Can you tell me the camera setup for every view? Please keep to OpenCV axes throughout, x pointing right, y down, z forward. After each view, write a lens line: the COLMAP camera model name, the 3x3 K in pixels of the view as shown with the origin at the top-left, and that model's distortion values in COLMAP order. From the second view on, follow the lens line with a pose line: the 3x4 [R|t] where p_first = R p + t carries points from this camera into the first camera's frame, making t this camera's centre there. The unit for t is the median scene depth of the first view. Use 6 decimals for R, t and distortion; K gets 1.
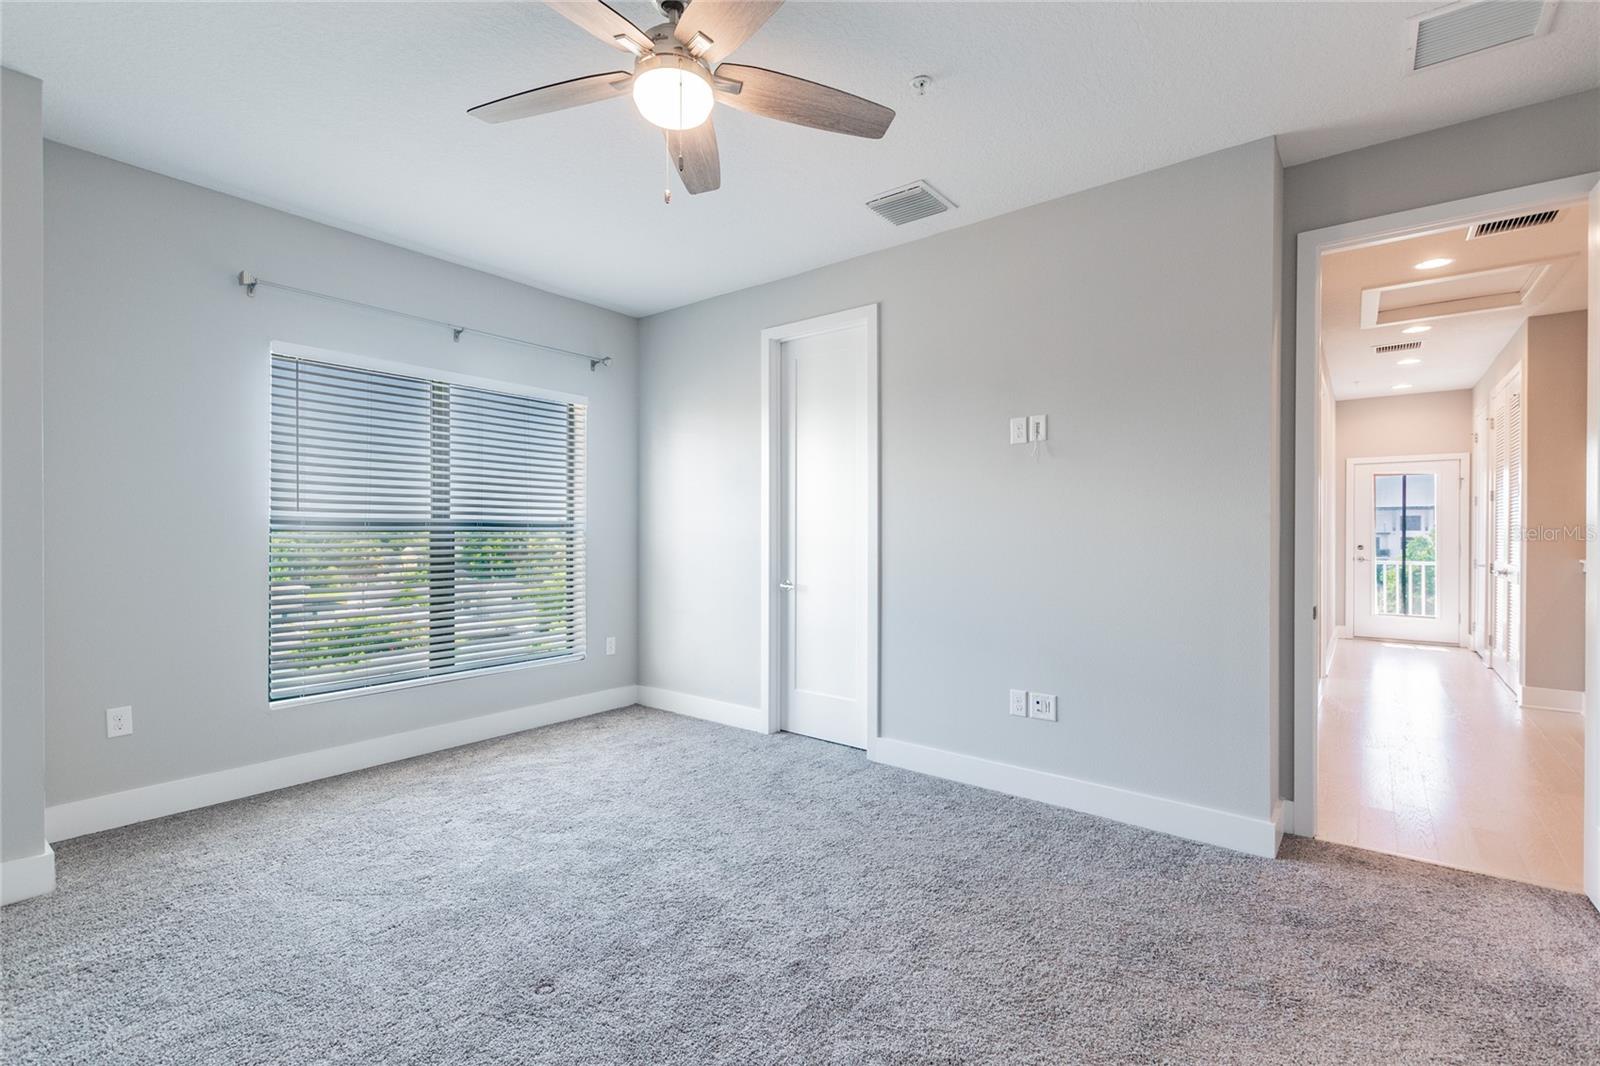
lens RADIAL K [[712.7, 0, 795.2], [0, 712.7, 529.5], [0, 0, 1]] dist [0.000135, -0.000132]
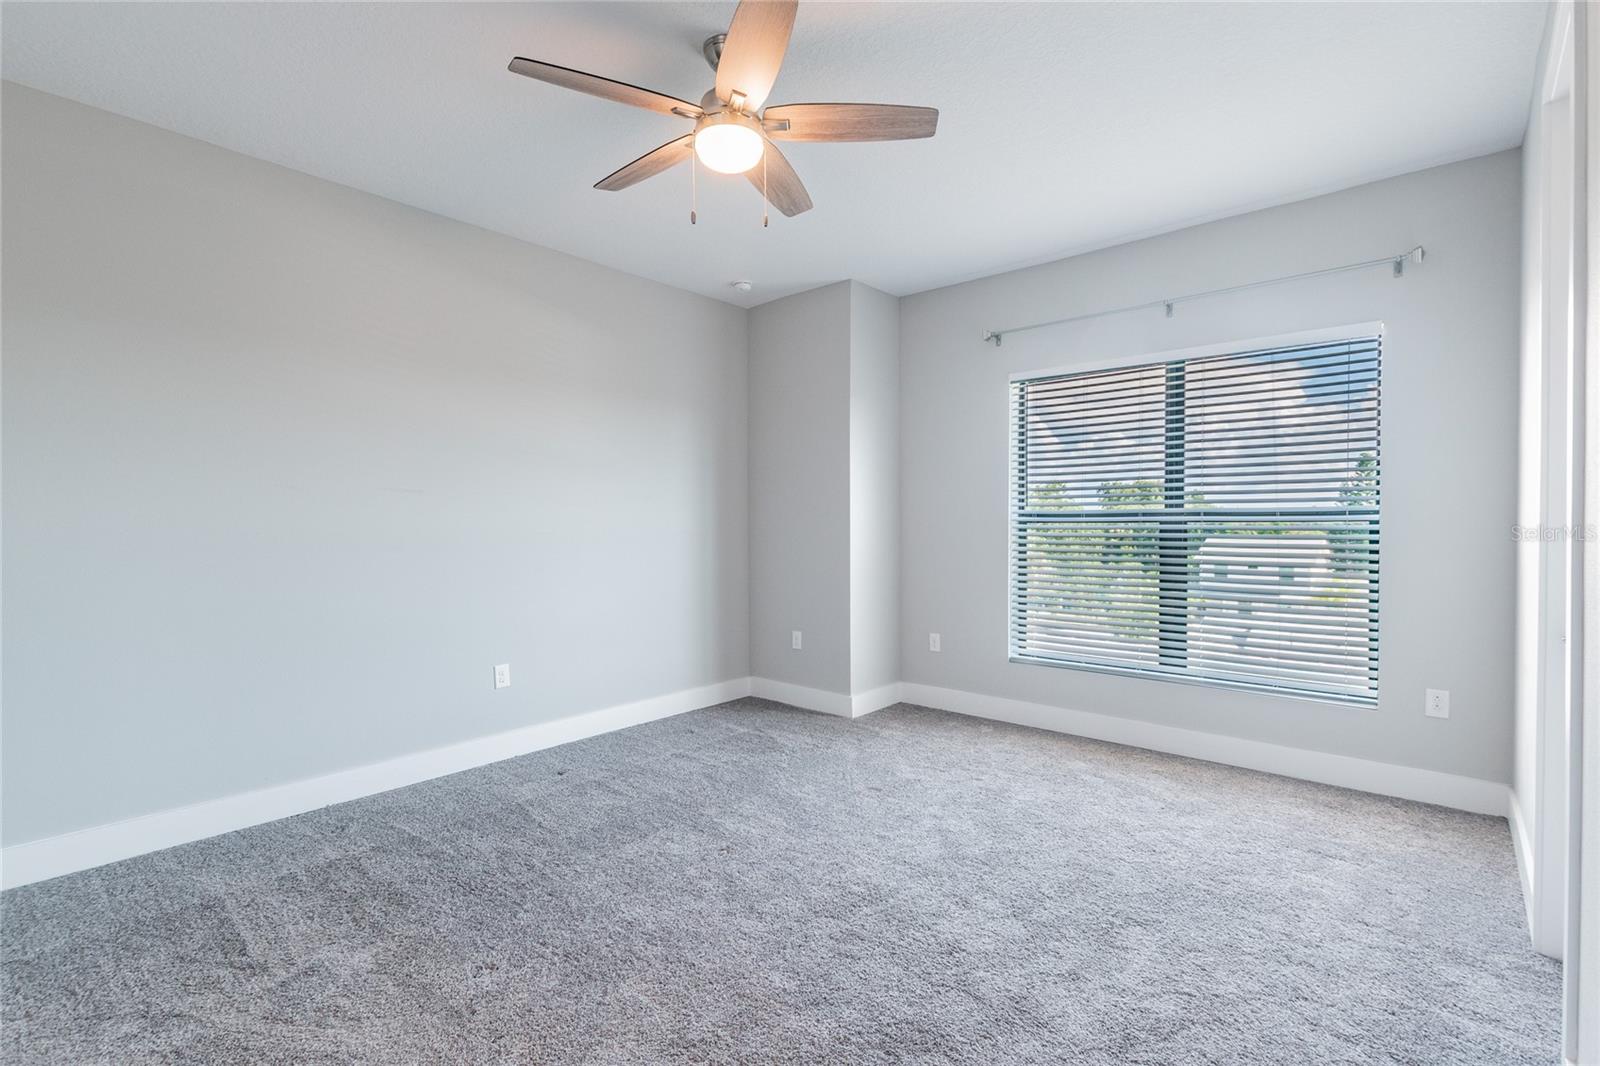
lens RADIAL K [[712.7, 0, 795.2], [0, 712.7, 529.5], [0, 0, 1]] dist [0.000135, -0.000132]
pose [[-0.051686, 0.008519, -0.998627, 0.496253], [0.004998, 0.999953, 0.008271, 0.002268], [0.998651, -0.004563, -0.051726, 0.586316]]
